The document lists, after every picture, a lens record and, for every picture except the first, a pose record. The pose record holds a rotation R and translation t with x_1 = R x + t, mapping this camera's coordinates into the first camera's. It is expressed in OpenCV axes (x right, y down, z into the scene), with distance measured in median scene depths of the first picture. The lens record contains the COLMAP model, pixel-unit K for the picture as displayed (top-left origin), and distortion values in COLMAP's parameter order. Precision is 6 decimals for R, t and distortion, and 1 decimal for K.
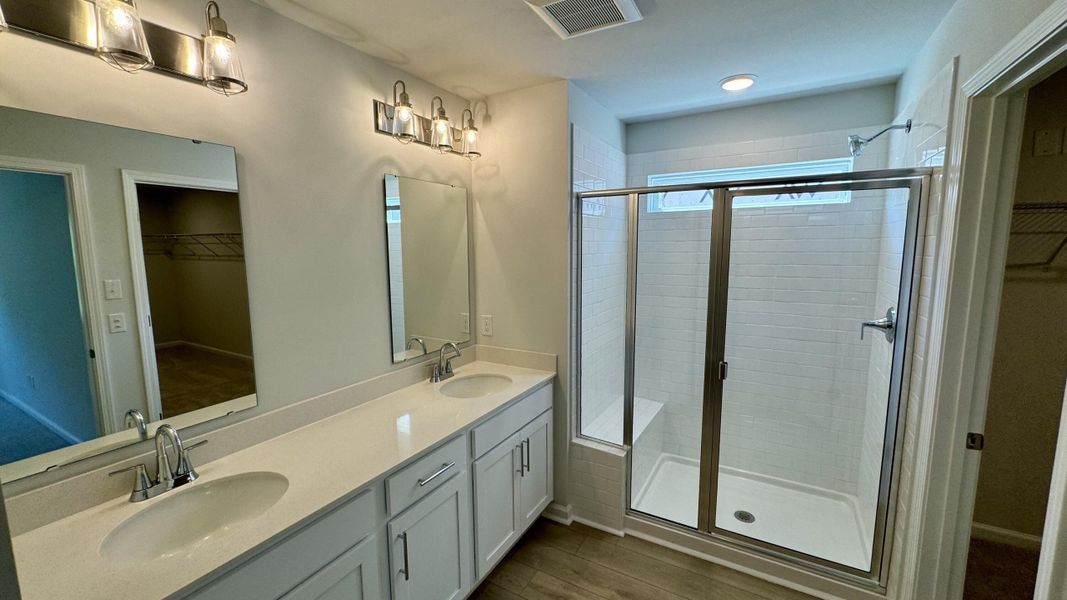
lens RADIAL K [[426.0, 0, 532.7], [0, 426.0, 298.0], [0, 0, 1]] dist [-0.004855, 0.000367]
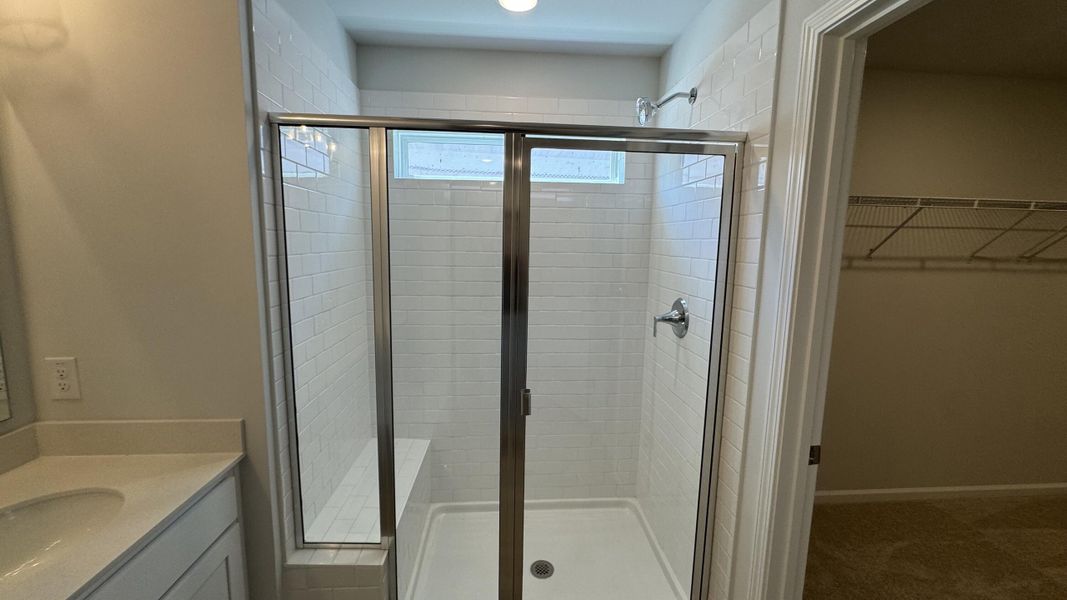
lens RADIAL K [[426.0, 0, 531.8], [0, 426.0, 298.7], [0, 0, 1]] dist [-0.004855, 0.000367]
pose [[0.828302, -0.051907, 0.557873, 0.067597], [0.043444, 0.998652, 0.028415, -0.014429], [-0.558595, 0.000700, 0.829440, 0.363062]]
